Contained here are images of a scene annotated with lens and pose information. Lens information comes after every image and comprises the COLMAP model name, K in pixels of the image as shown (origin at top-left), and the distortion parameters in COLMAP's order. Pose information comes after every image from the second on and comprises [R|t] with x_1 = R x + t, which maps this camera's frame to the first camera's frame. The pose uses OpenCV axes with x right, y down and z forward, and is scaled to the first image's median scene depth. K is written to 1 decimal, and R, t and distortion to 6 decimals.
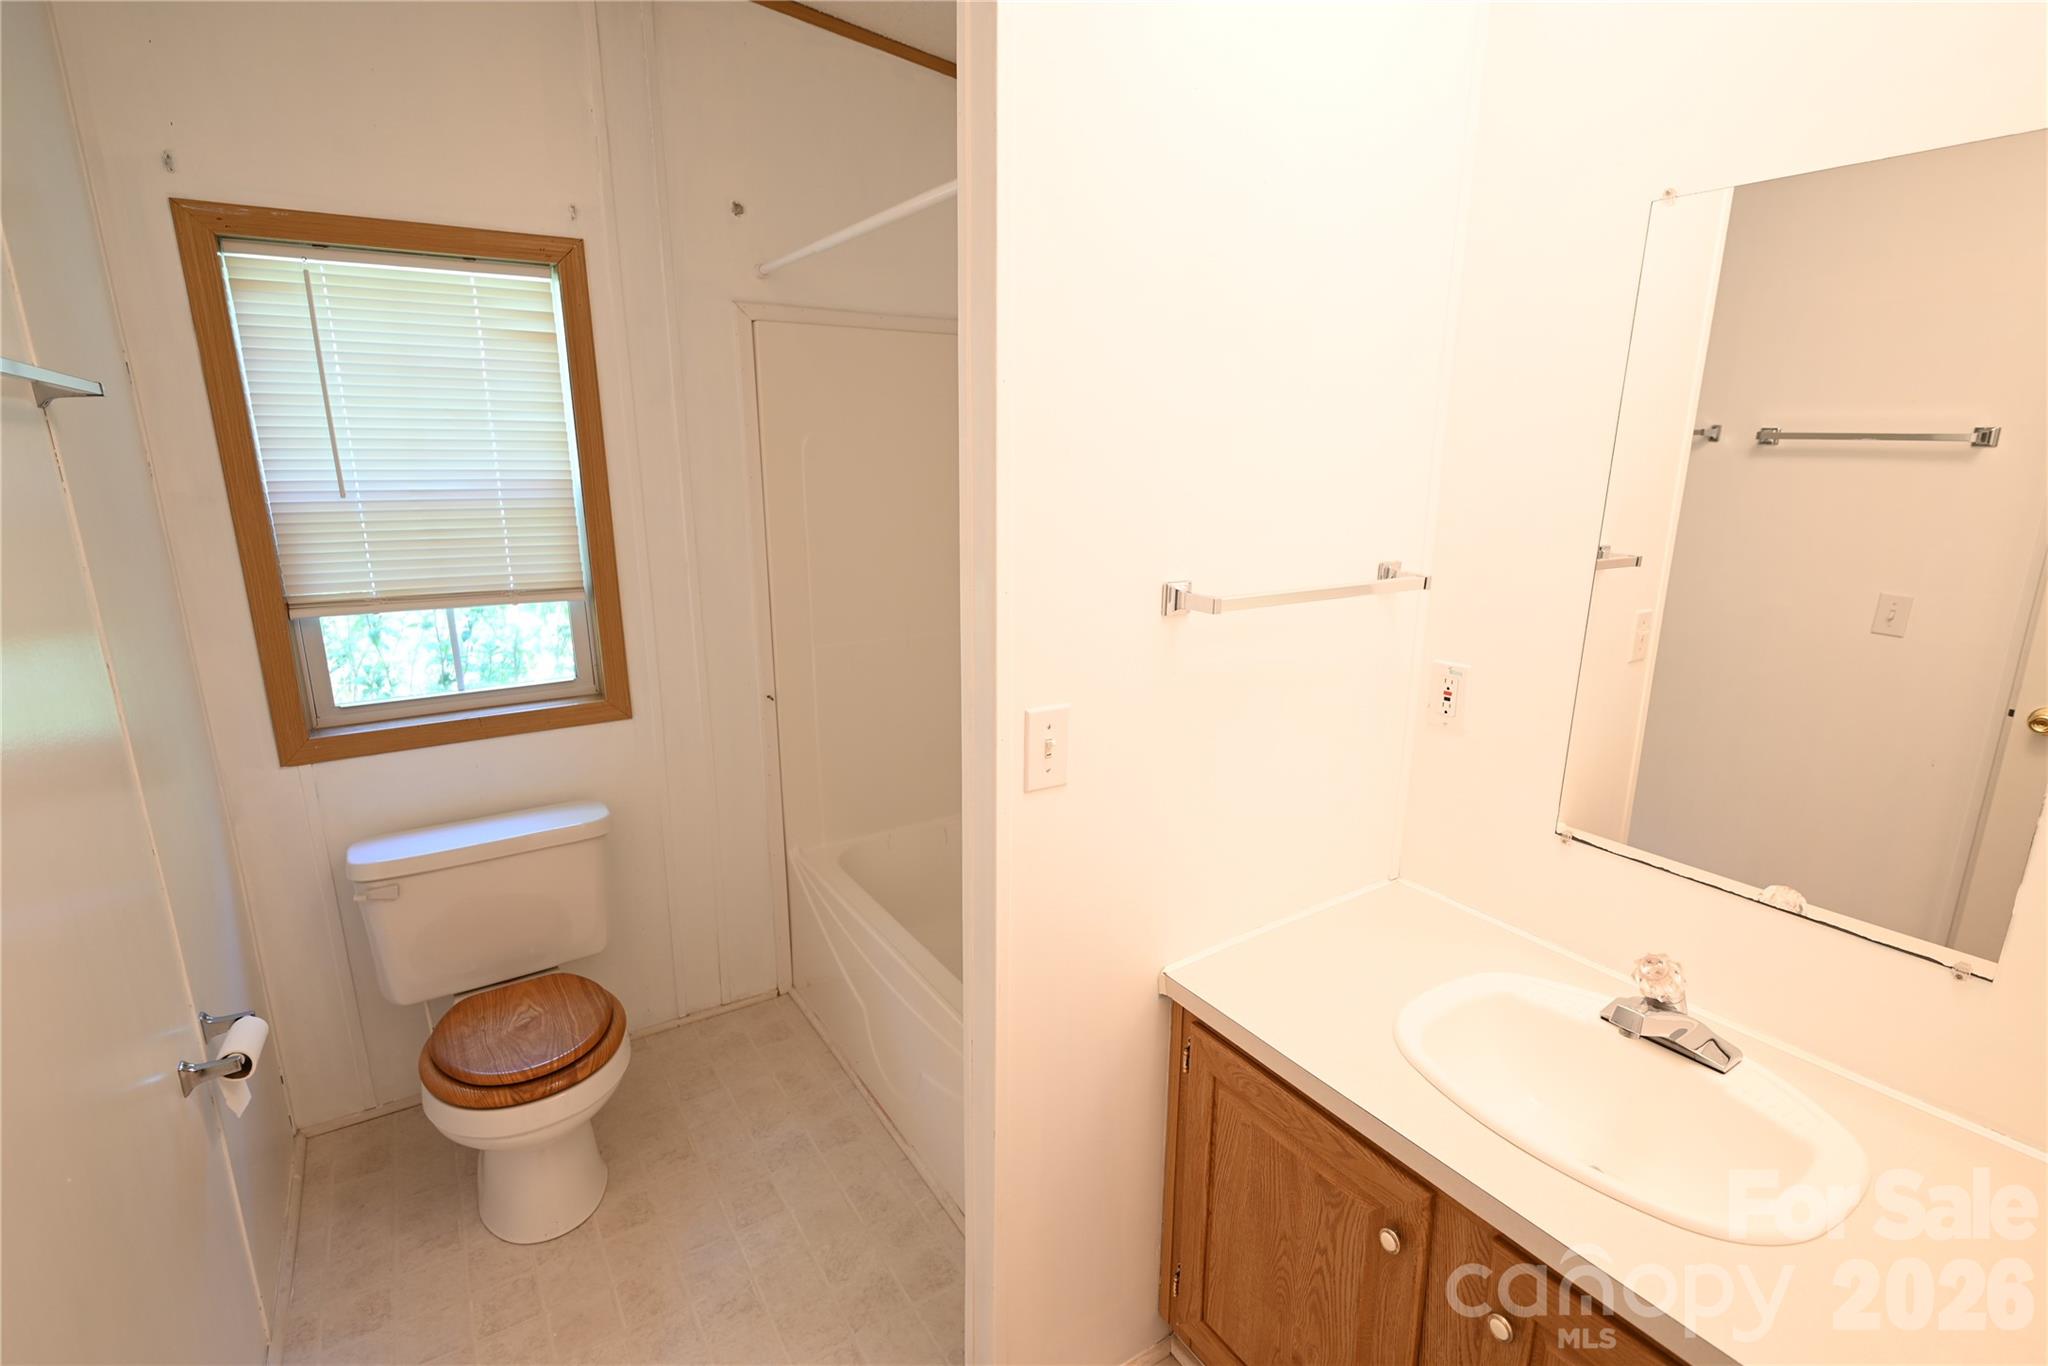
lens RADIAL K [[970.9, 0, 1028.9], [0, 970.9, 687.8], [0, 0, 1]] dist [0.001166, 0.000176]
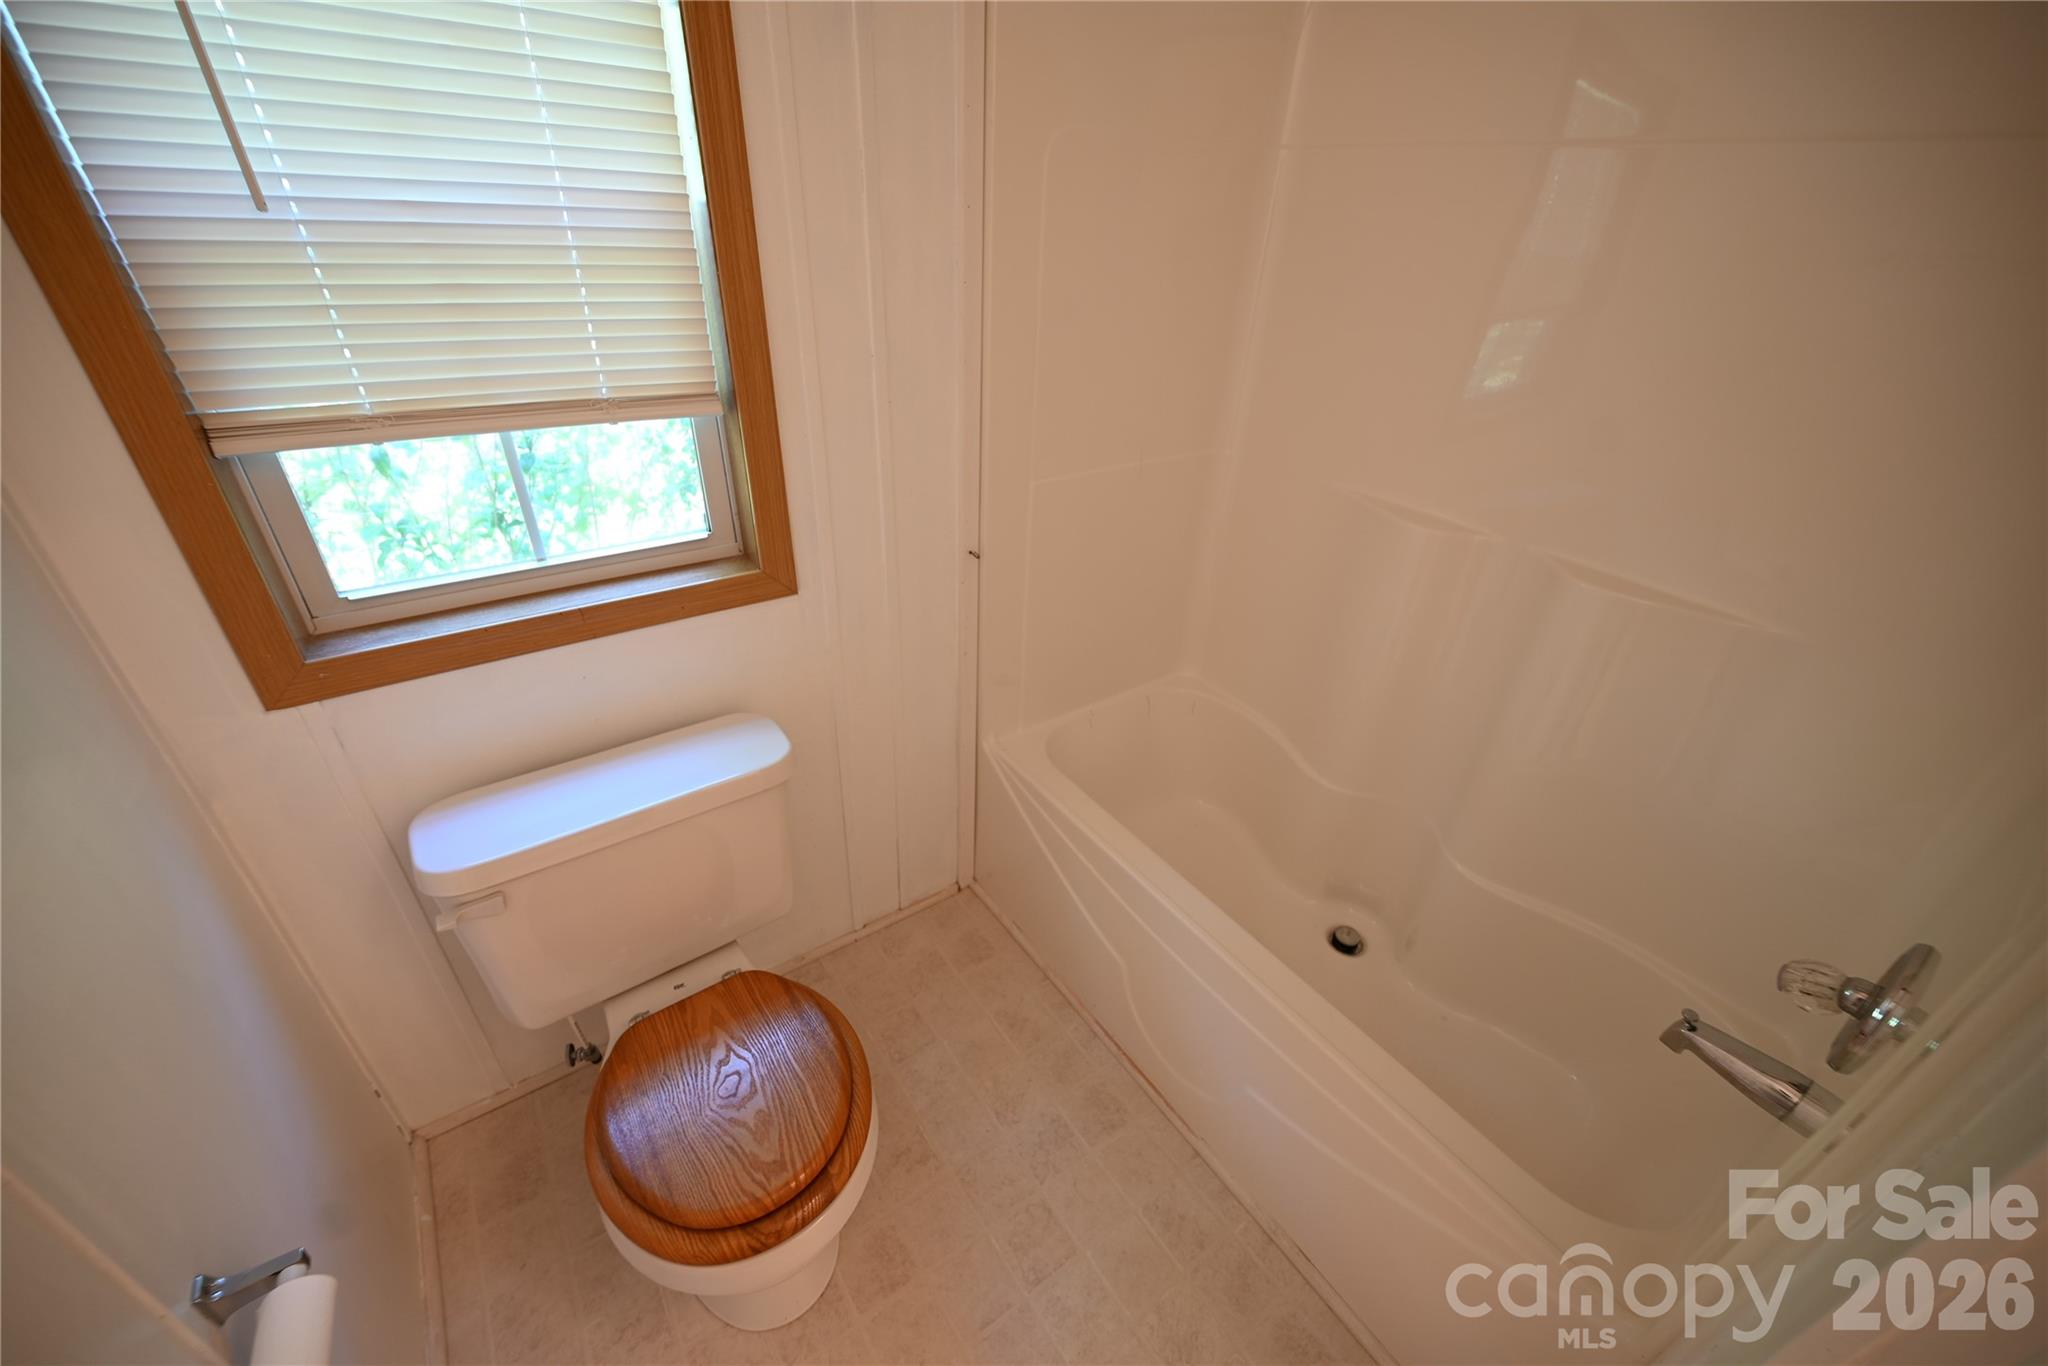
lens RADIAL K [[803.1, 0, 1020.2], [0, 803.1, 680.5], [0, 0, 1]] dist [-0.000406, -0.000180]
pose [[0.998343, 0.007404, 0.057073, -0.311538], [-0.023771, 0.956194, 0.291766, -0.087117], [-0.052412, -0.292639, 0.954786, 0.474423]]
